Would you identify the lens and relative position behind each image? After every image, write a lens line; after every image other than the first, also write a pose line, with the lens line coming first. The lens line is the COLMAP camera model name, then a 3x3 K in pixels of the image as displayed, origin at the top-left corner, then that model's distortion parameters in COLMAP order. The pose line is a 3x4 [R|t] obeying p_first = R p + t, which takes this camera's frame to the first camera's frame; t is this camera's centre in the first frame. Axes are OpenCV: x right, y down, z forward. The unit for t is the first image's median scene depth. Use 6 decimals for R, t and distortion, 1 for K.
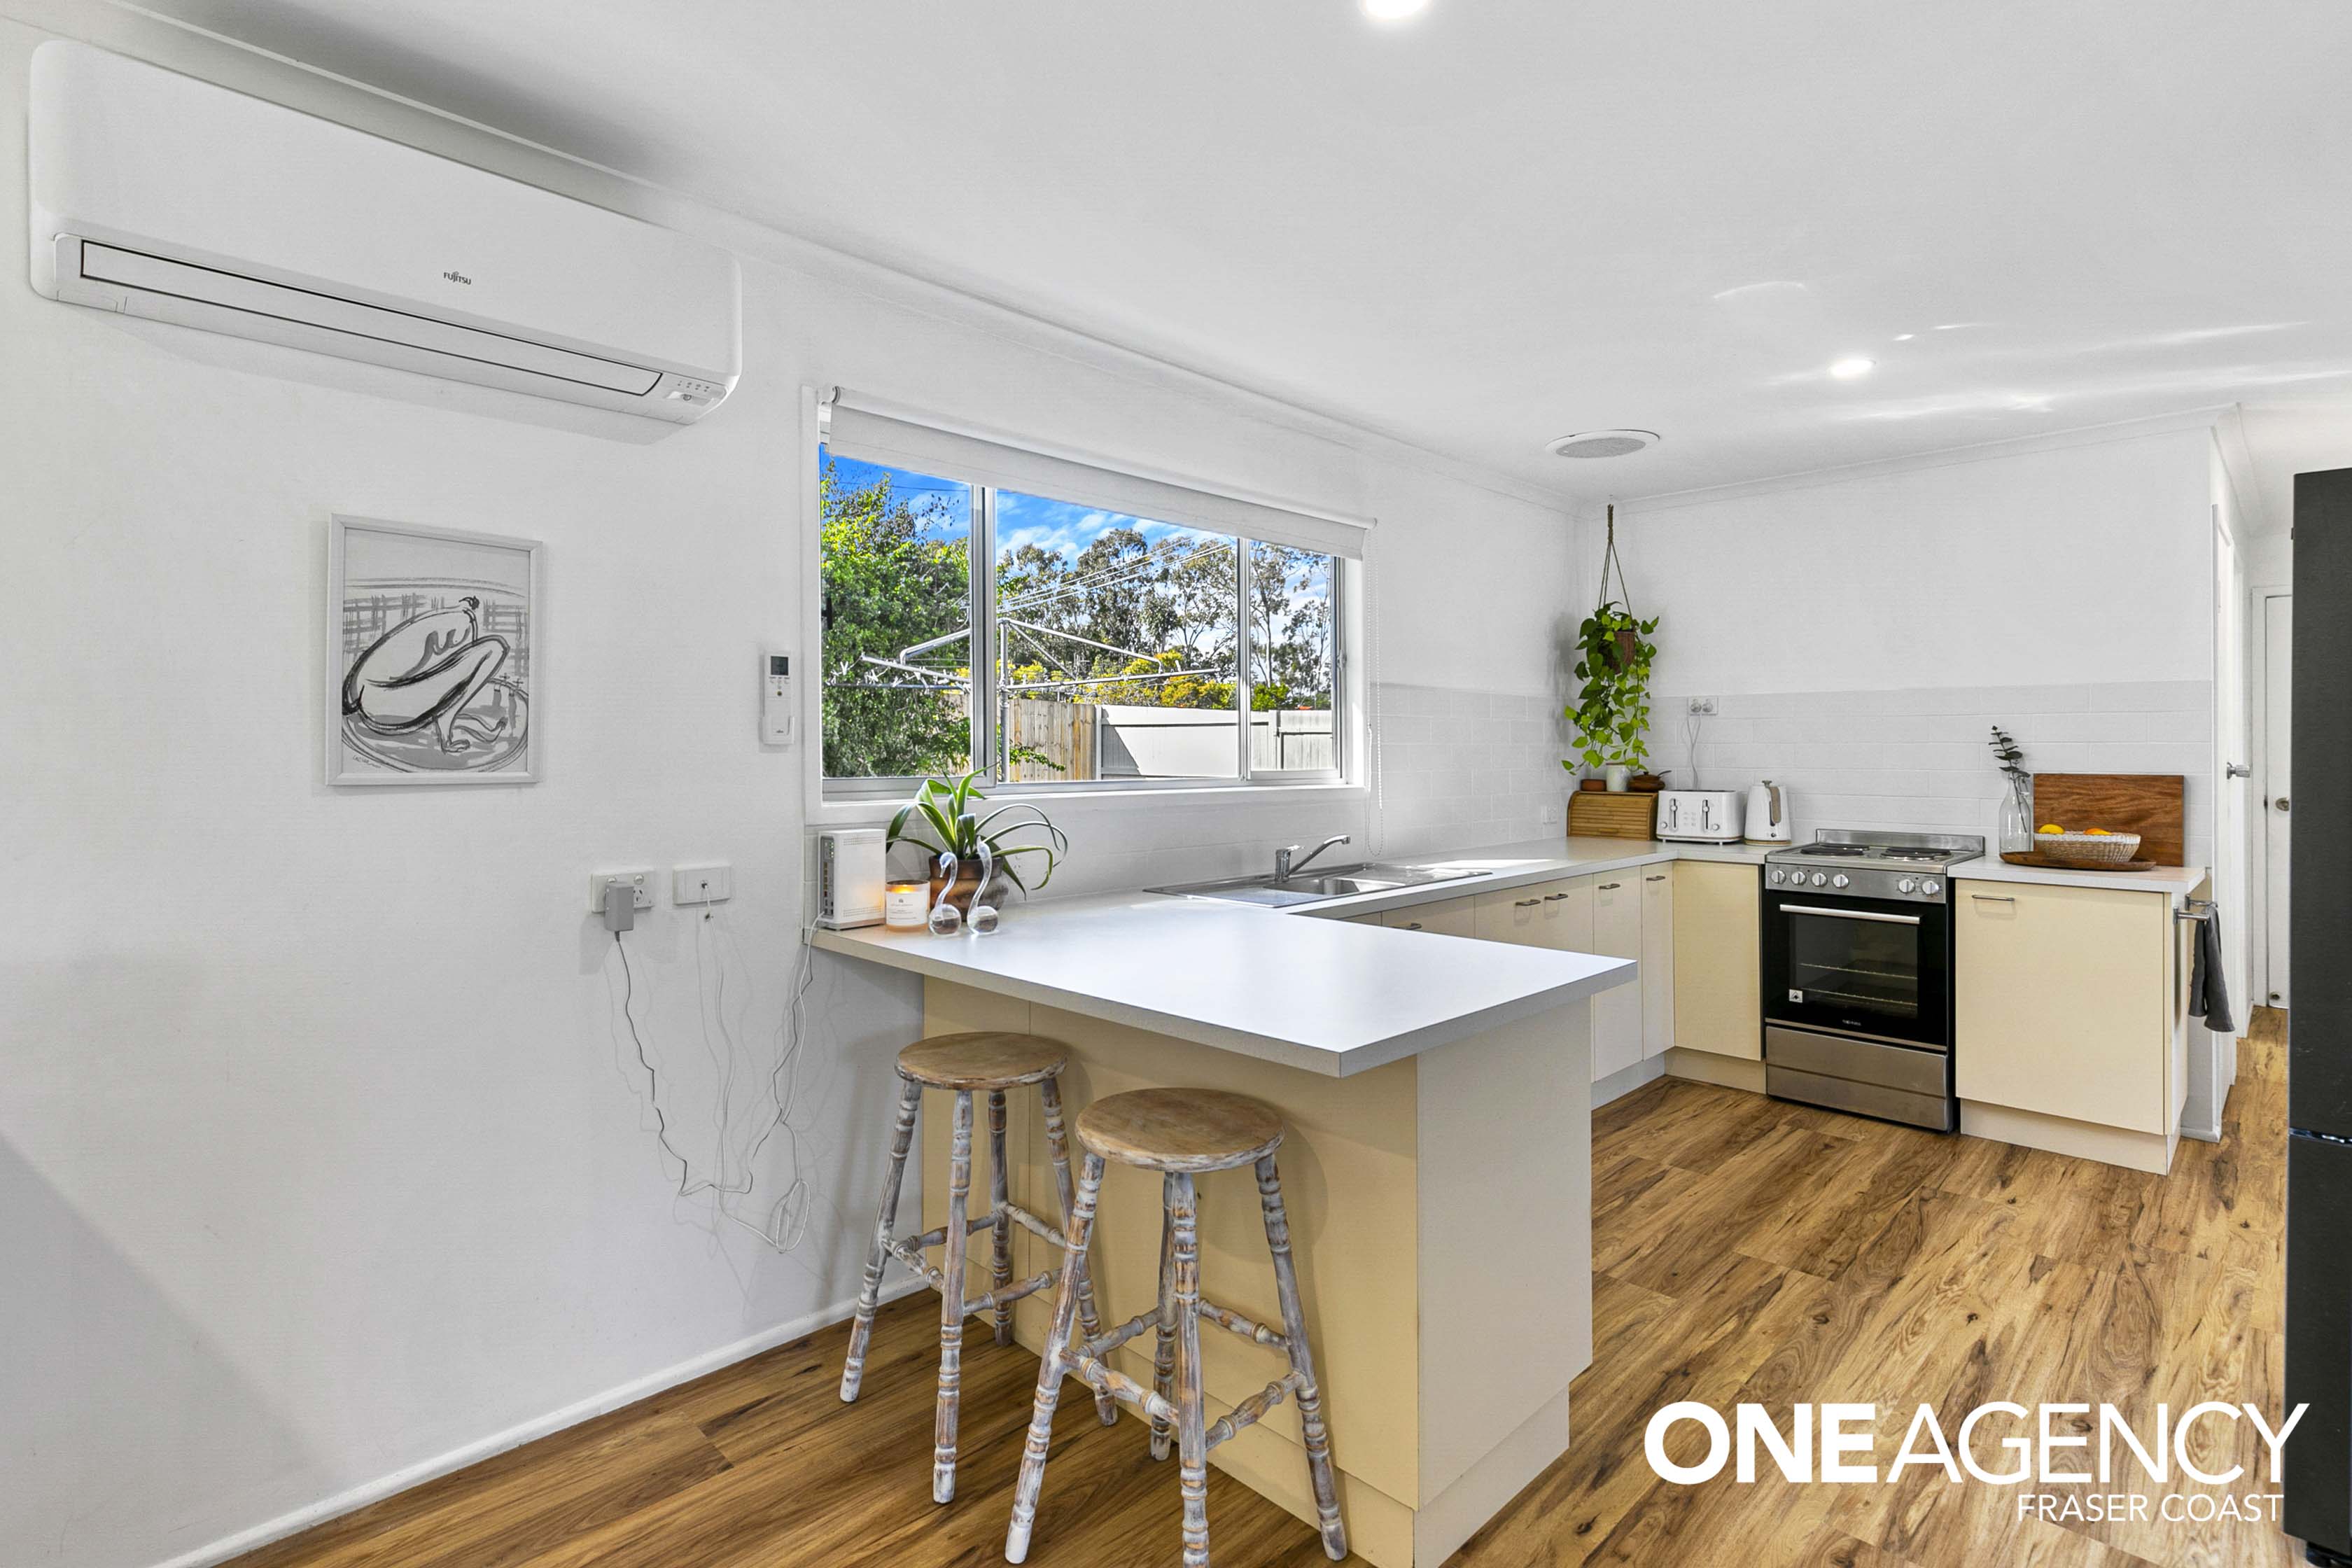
lens RADIAL K [[1107.8, 0, 1153.4], [0, 1107.8, 763.3], [0, 0, 1]] dist [-0.002635, -0.000478]
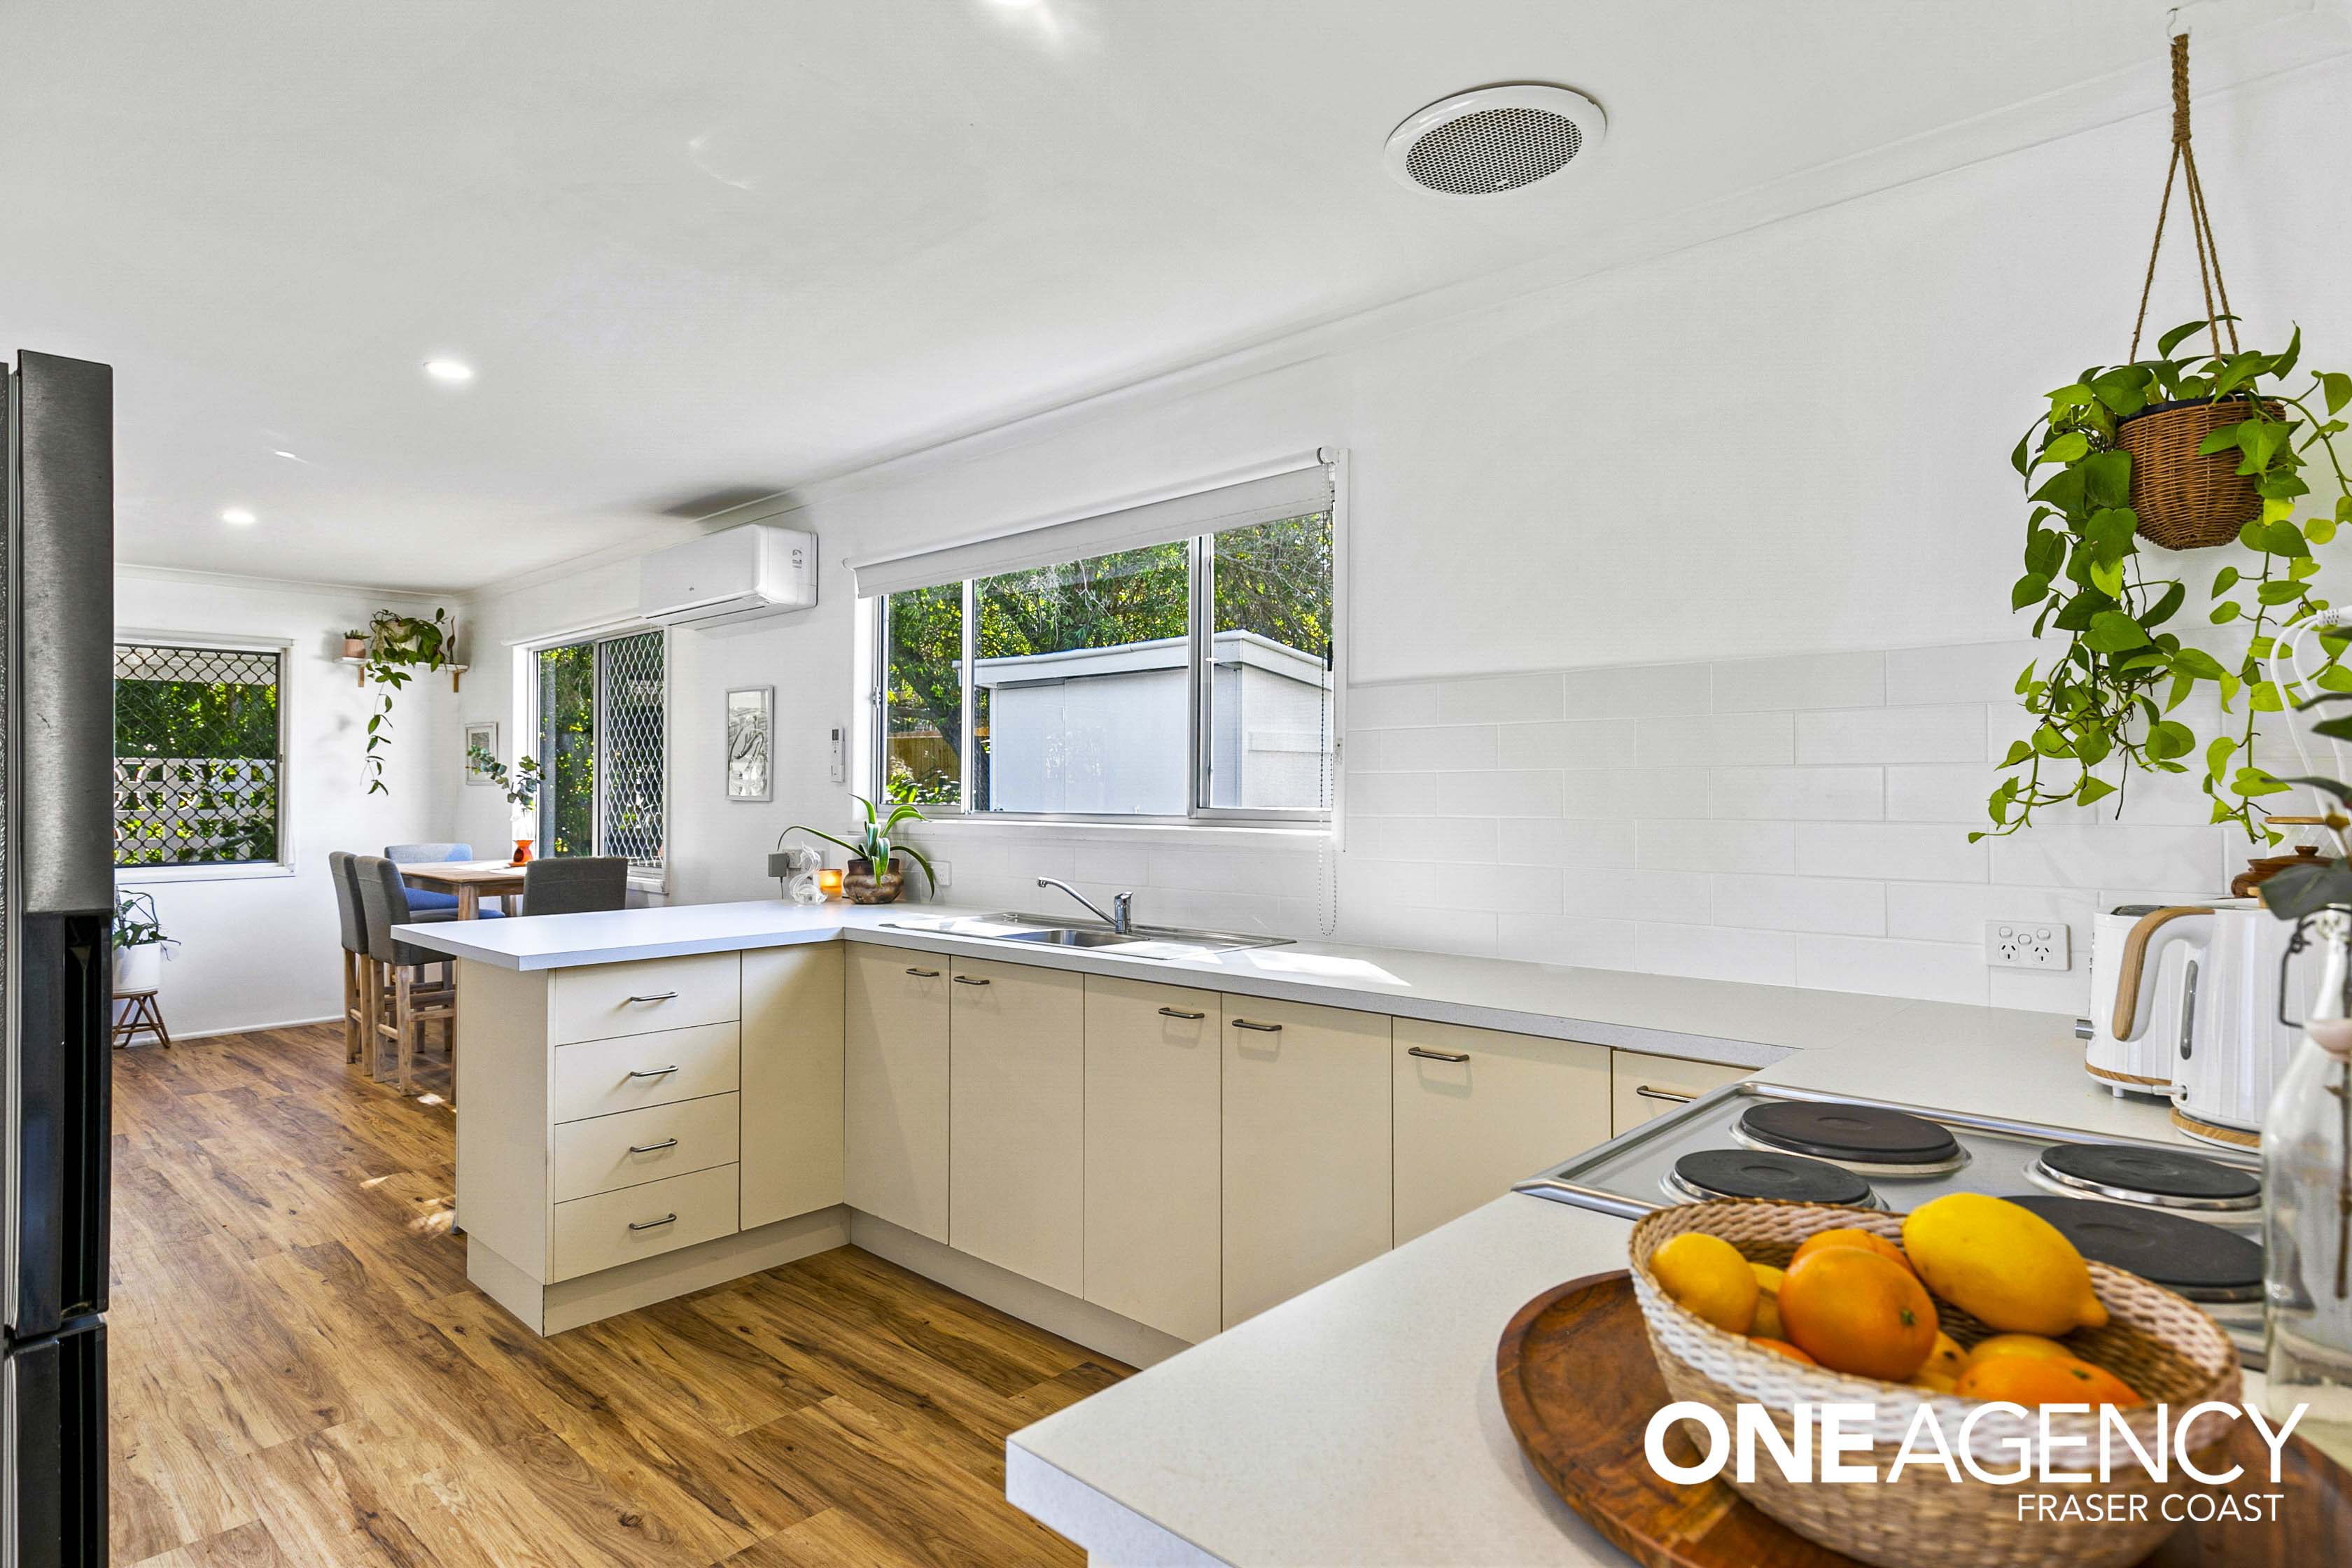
lens RADIAL K [[1271.6, 0, 1178.2], [0, 1271.6, 792.7], [0, 0, 1]] dist [0.002535, 0.000780]
pose [[0.053137, -0.001084, -0.998587, 1.510218], [-0.009601, 0.999953, -0.001596, -0.003512], [0.998541, 0.009673, 0.053124, 1.331734]]
